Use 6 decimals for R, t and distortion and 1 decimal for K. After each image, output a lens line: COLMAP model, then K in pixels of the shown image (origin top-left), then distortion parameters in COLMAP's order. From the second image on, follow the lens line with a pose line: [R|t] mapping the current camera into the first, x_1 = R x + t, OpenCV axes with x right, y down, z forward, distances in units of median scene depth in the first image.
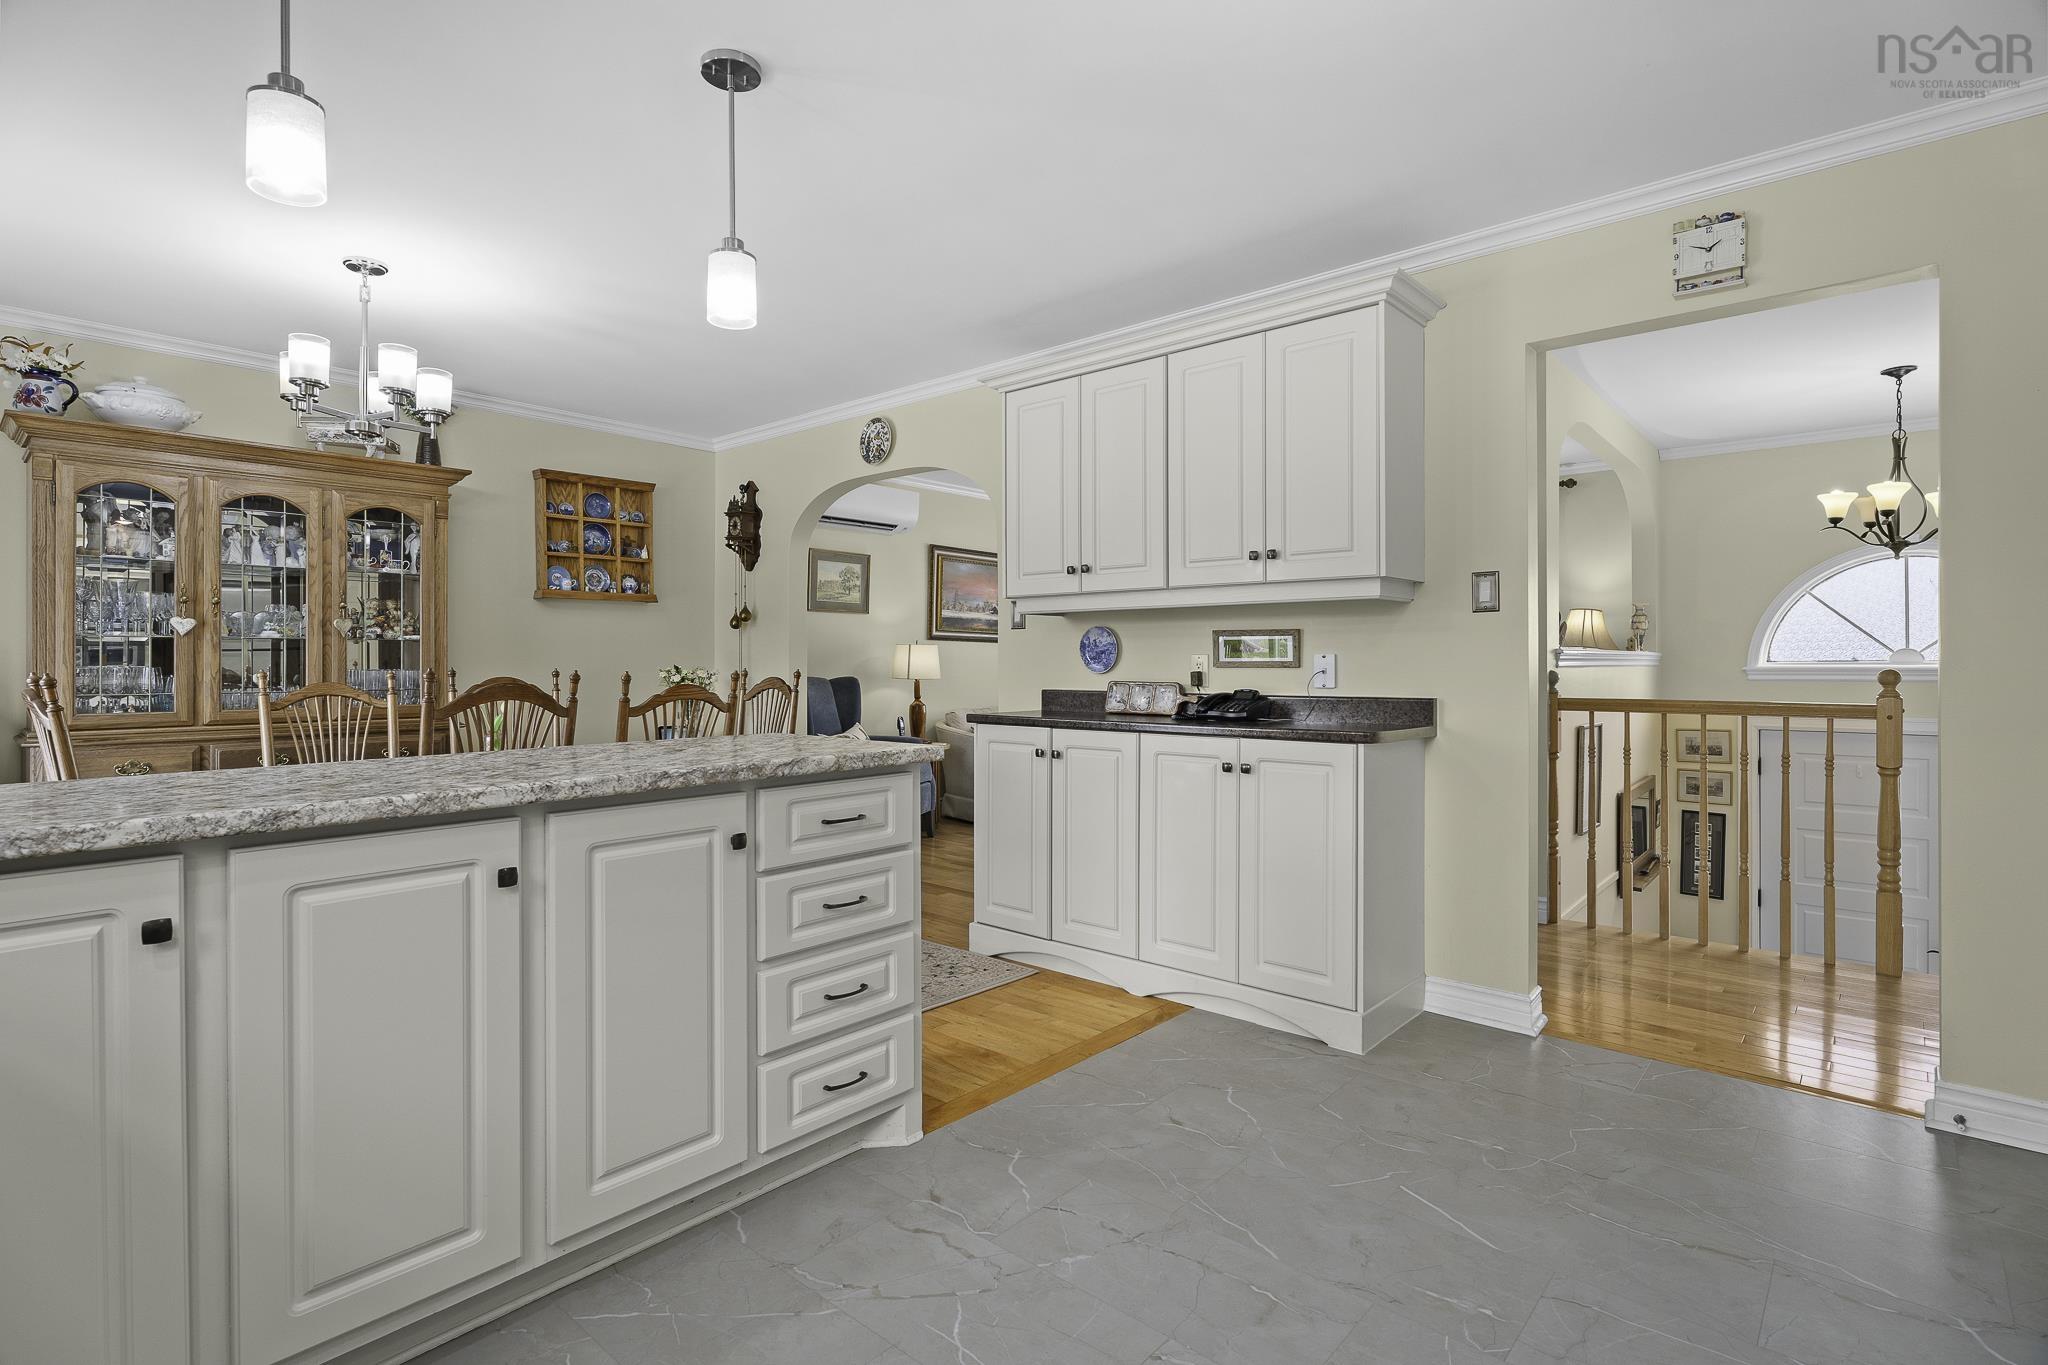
lens RADIAL K [[994.6, 0, 1016.3], [0, 994.6, 666.6], [0, 0, 1]] dist [-0.002495, -0.000420]
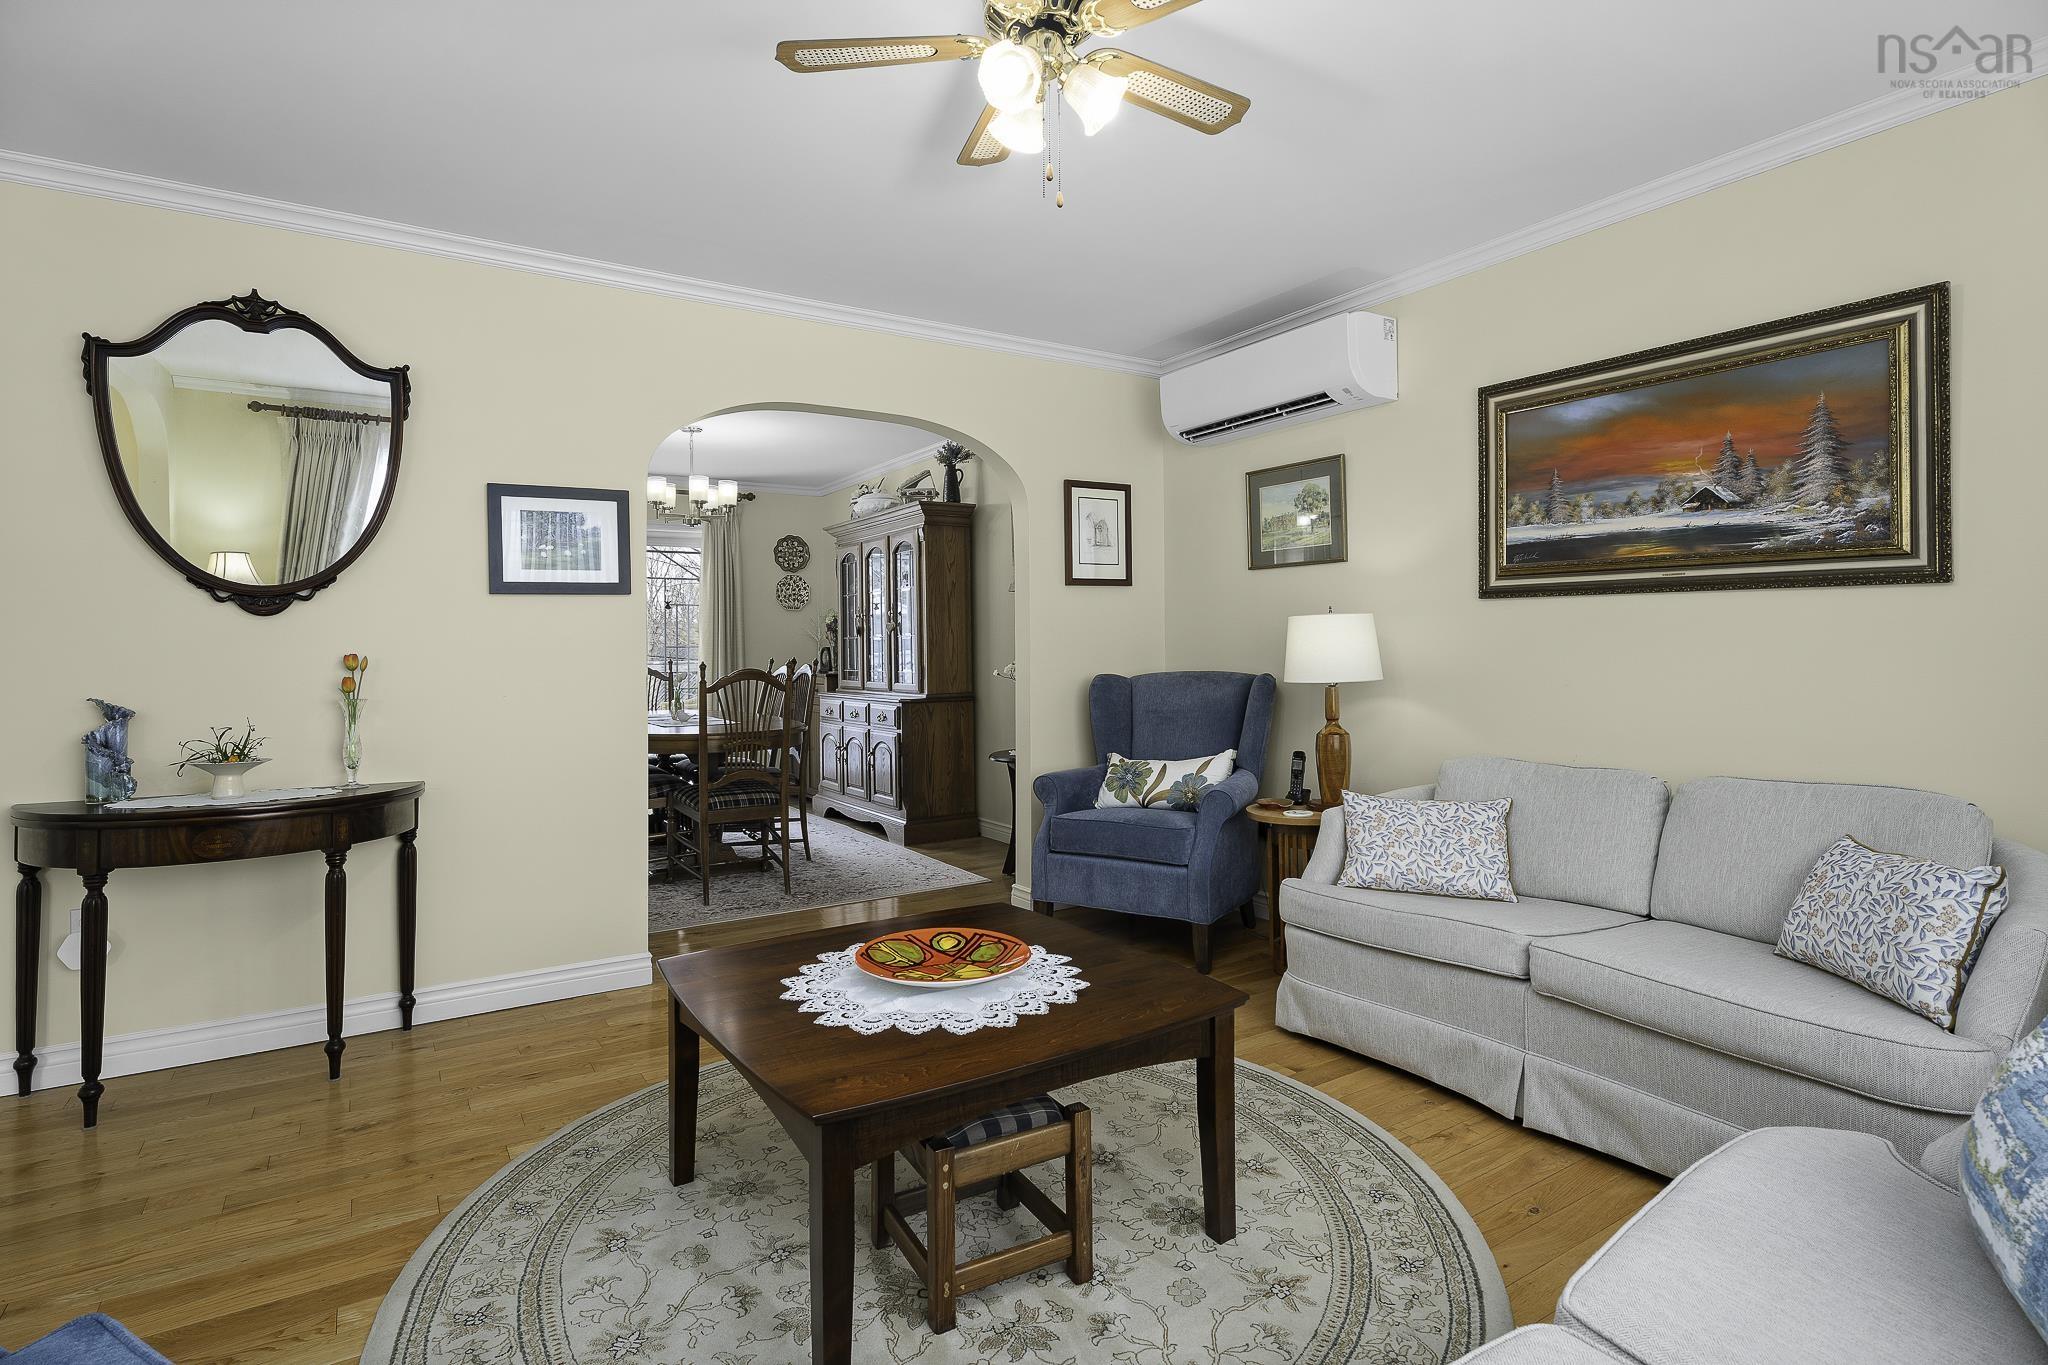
lens RADIAL K [[1023.5, 0, 1026.4], [0, 1023.5, 651.8], [0, 0, 1]] dist [0.003576, -0.000155]
pose [[-0.264037, 0.000478, -0.964512, 0.745135], [0.001576, 0.999999, 0.000064, -0.005542], [0.964511, -0.001503, -0.264038, 1.645732]]
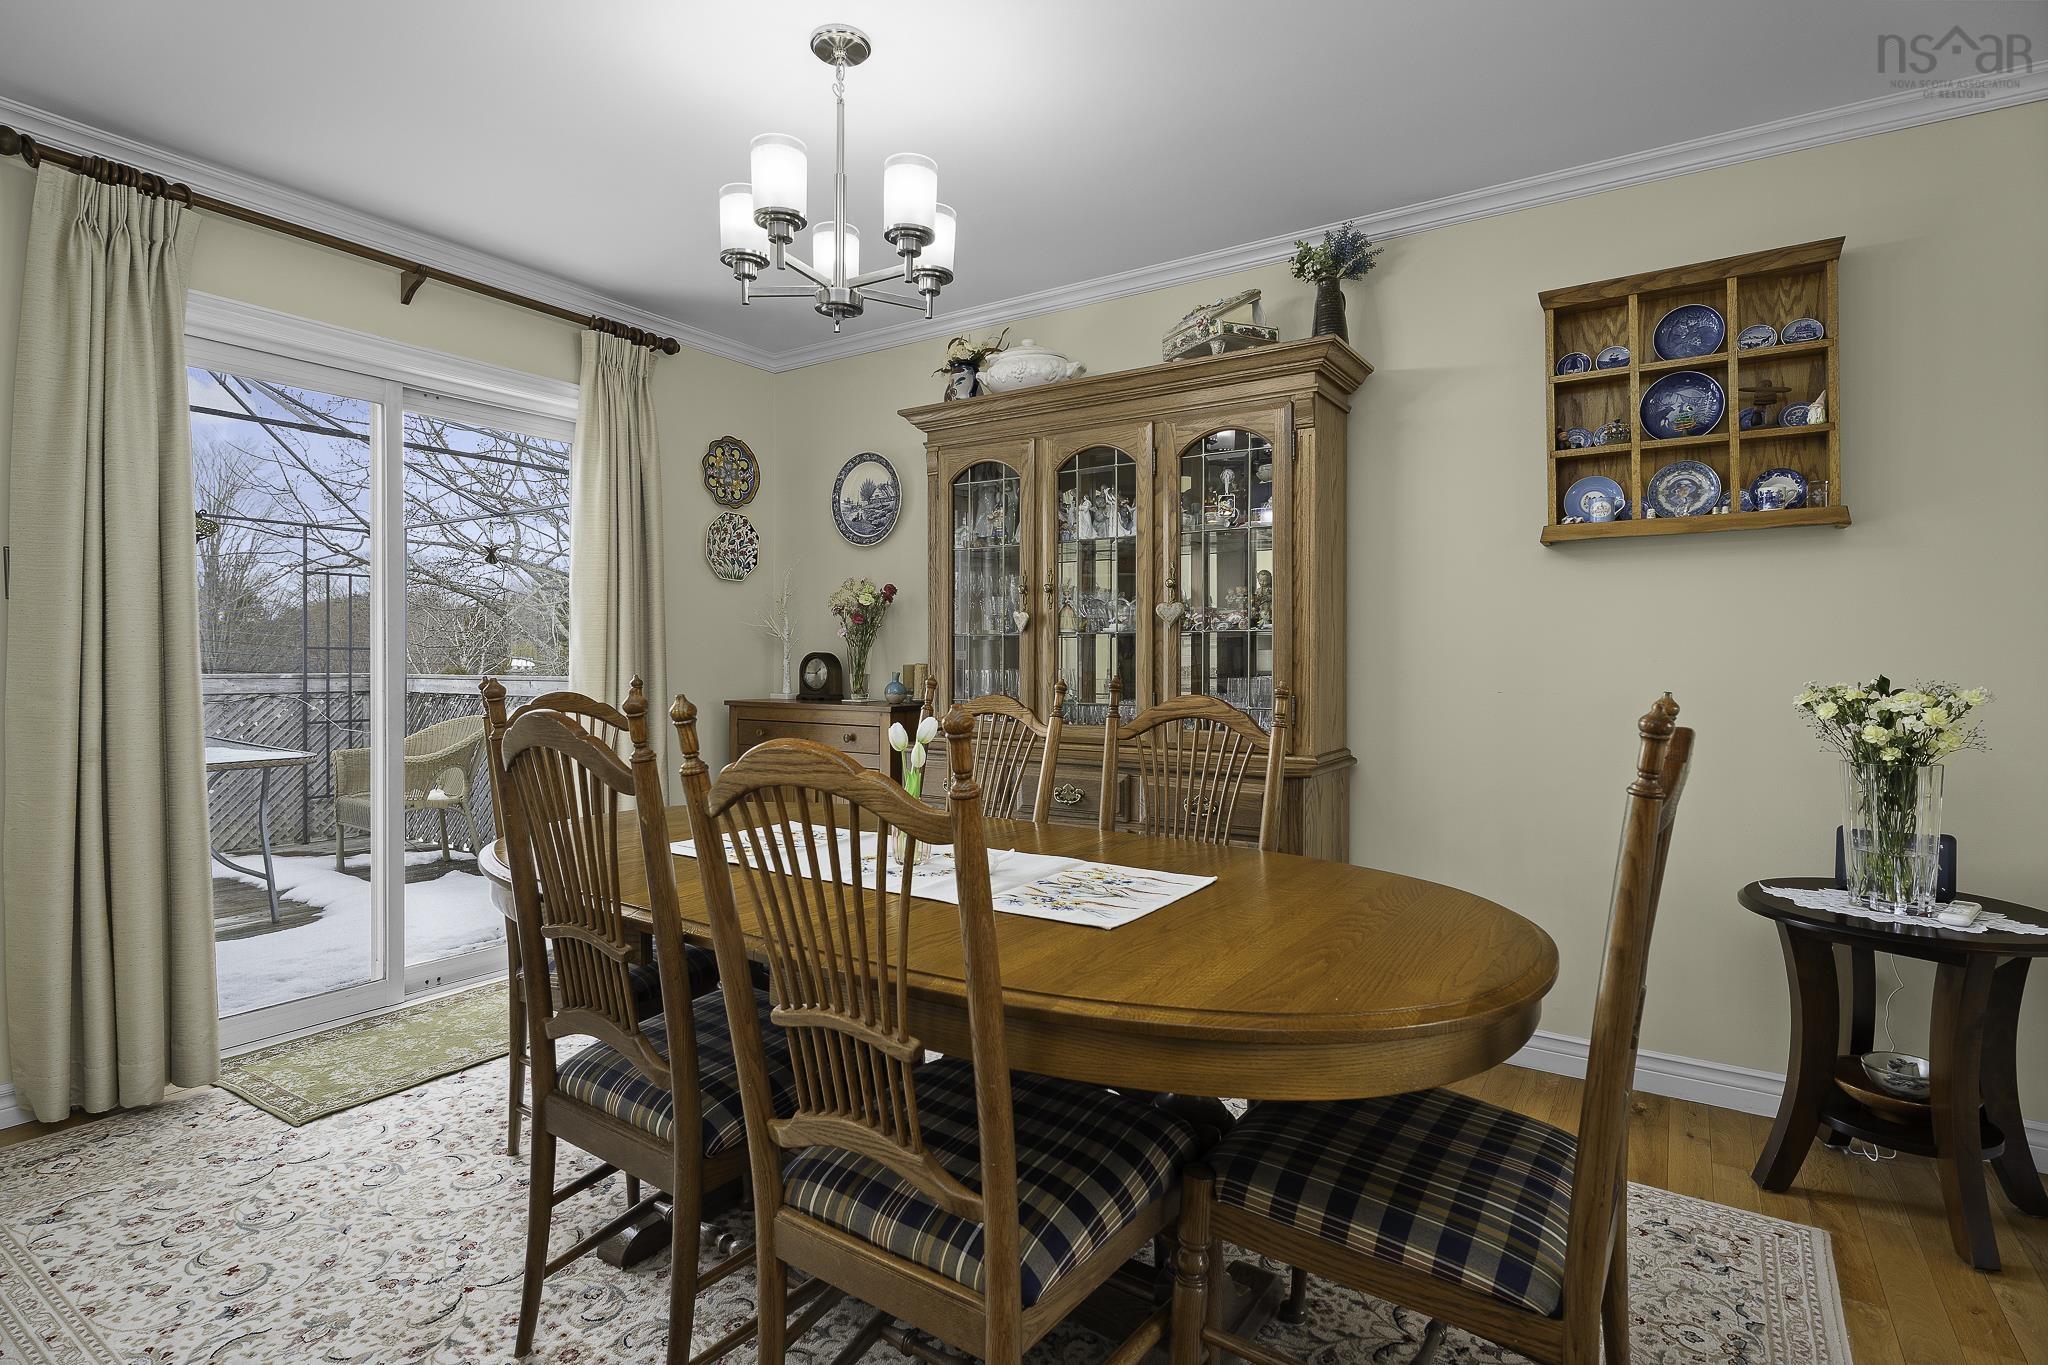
lens RADIAL K [[1003.9, 0, 1021.1], [0, 1003.9, 673.2], [0, 0, 1]] dist [0.002478, 0.000180]
pose [[0.140163, 0.014581, -0.990021, 0.006351], [-0.007318, 0.999880, 0.013690, -0.008149], [0.990101, 0.005326, 0.140253, 0.832656]]
